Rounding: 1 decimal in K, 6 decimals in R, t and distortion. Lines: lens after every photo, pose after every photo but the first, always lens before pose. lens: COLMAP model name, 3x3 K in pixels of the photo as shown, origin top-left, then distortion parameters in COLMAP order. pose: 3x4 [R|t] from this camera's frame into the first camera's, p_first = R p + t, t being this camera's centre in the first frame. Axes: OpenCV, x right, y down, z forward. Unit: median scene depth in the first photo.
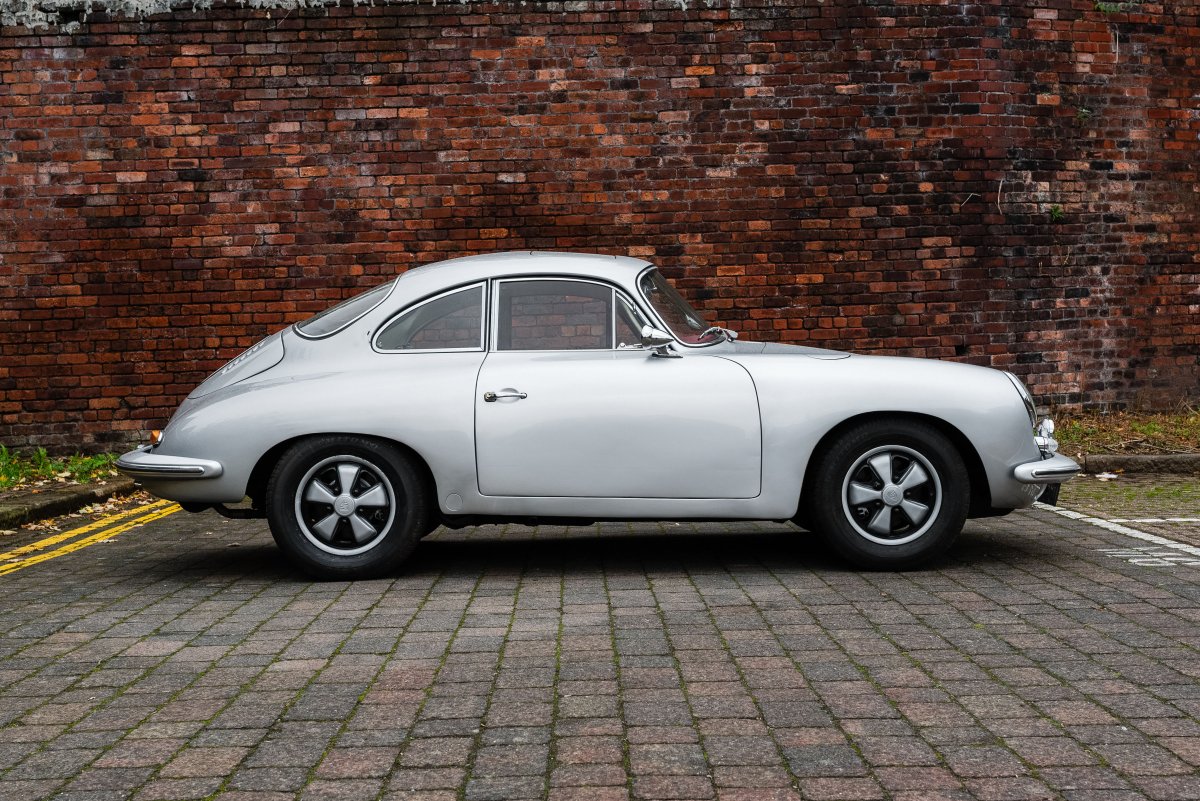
lens RADIAL K [[1164.7, 0, 593.7], [0, 1164.7, 422.1], [0, 0, 1]] dist [-0.002304, 0.000000]
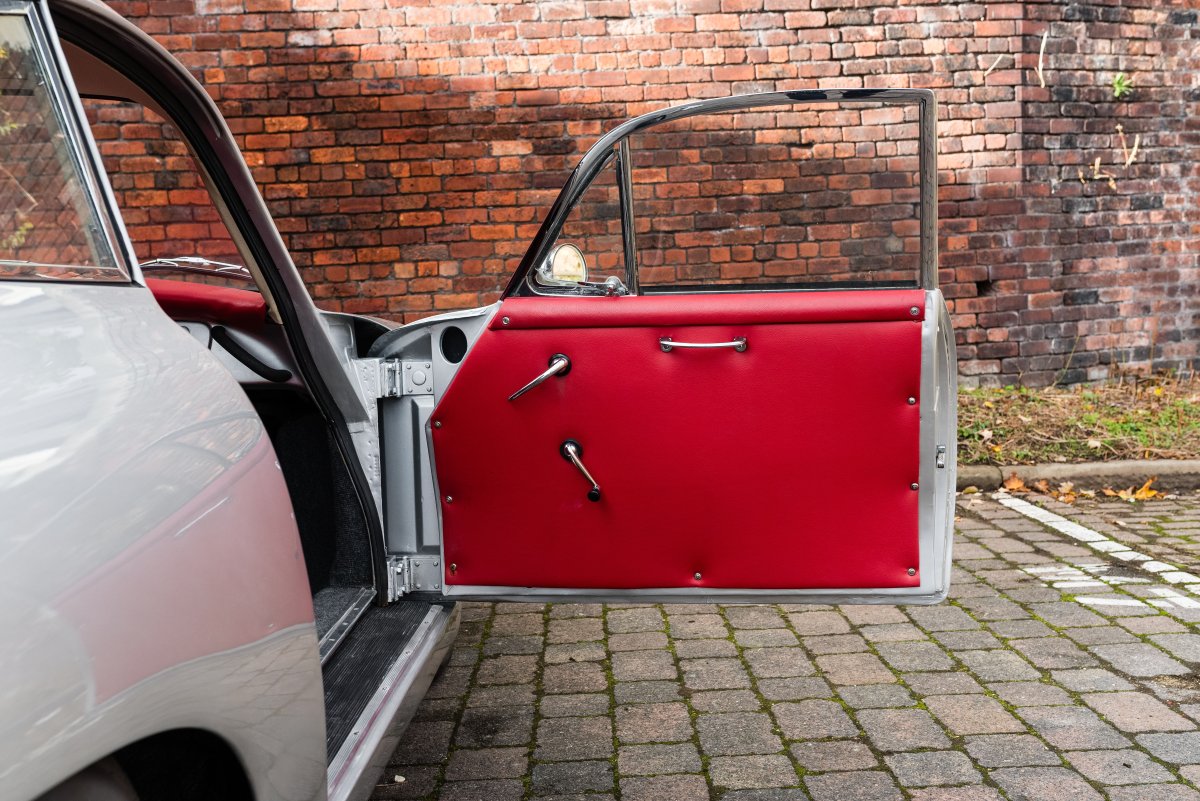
lens RADIAL K [[1037.3, 0, 582.0], [0, 1037.3, 410.6], [0, 0, 1]] dist [0.002221, 0.007517]
pose [[0.999755, -0.020166, 0.009114, 0.074173], [0.019775, 0.998959, 0.041109, -0.020465], [-0.009933, -0.040919, 0.999113, 0.405001]]
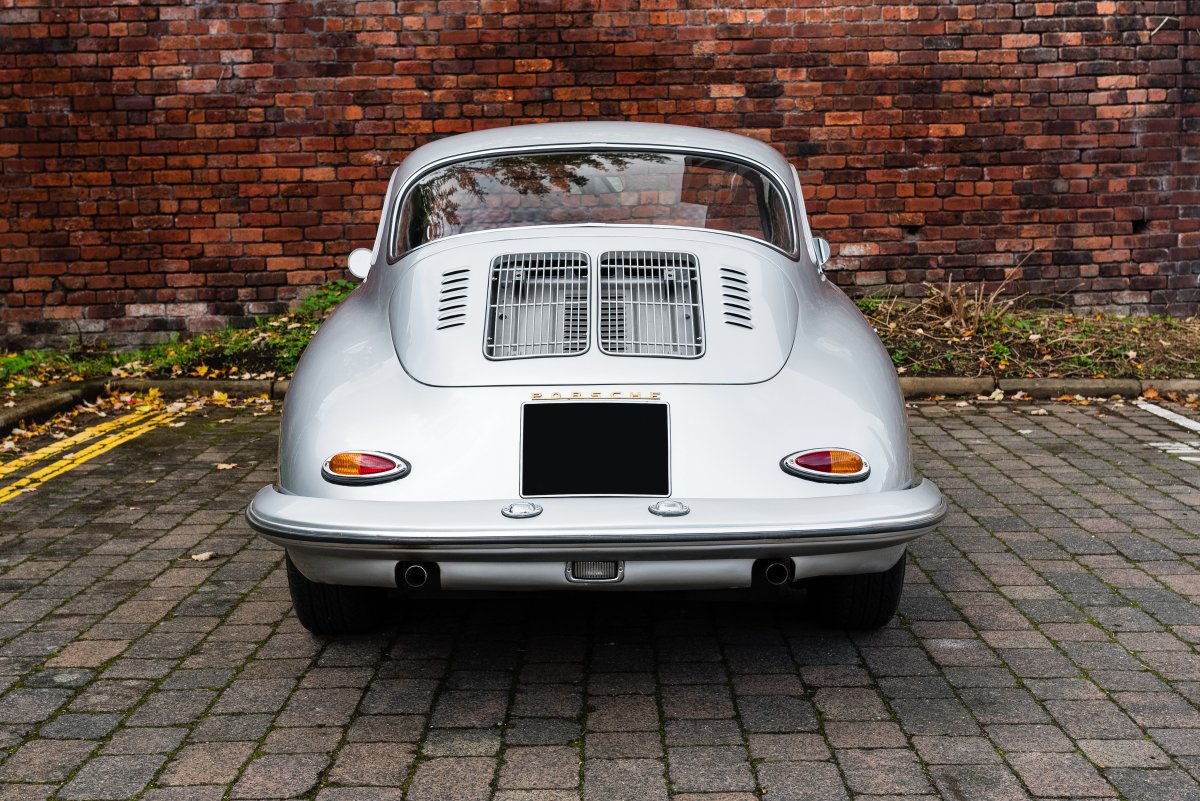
lens RADIAL K [[1260.5, 0, 610.6], [0, 1260.5, 407.4], [0, 0, 1]] dist [-0.001645, 0.000000]
pose [[0.999709, 0.014662, -0.019147, -0.016609], [-0.012542, 0.994231, 0.106522, -0.028591], [0.020599, -0.106251, 0.994126, 0.160281]]
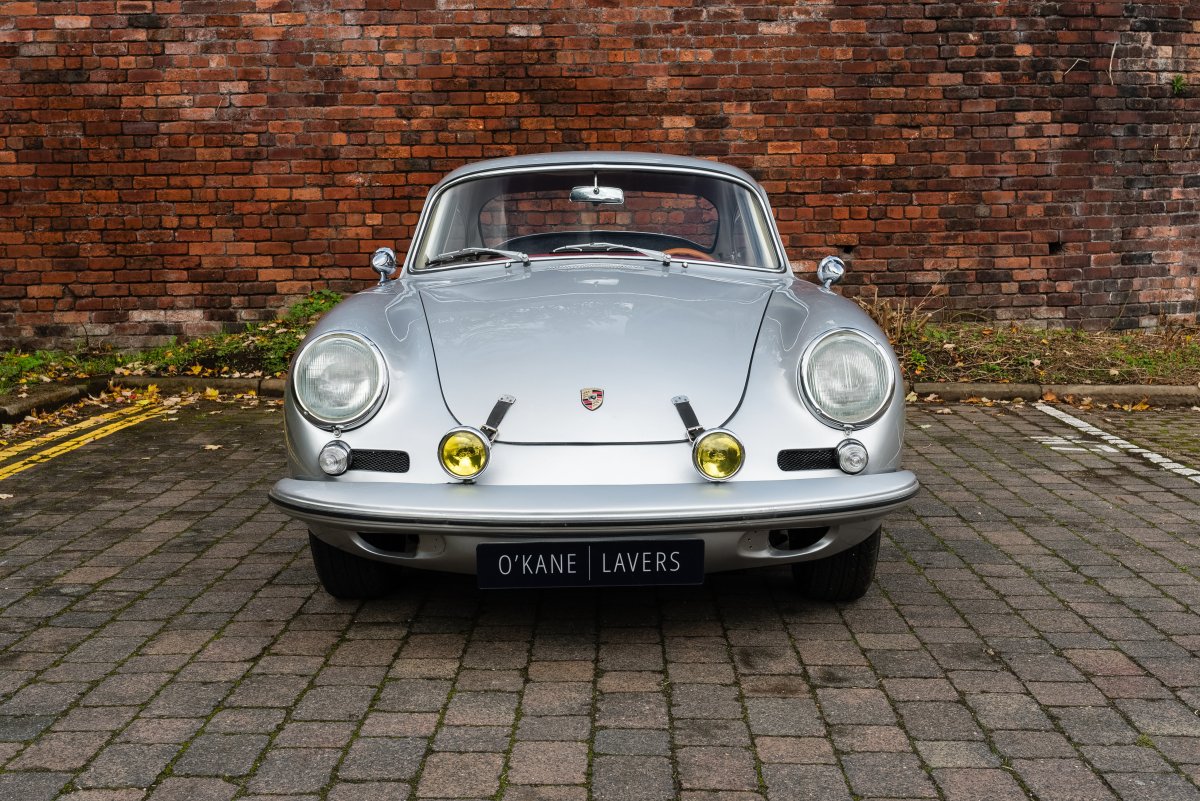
lens RADIAL K [[1235.6, 0, 601.4], [0, 1235.6, 389.7], [0, 0, 1]] dist [-0.001318, 0.000000]
pose [[0.999474, 0.023234, -0.022627, 0.010506], [-0.021422, 0.996781, 0.077263, -0.022859], [0.024349, -0.076738, 0.996754, 0.098815]]
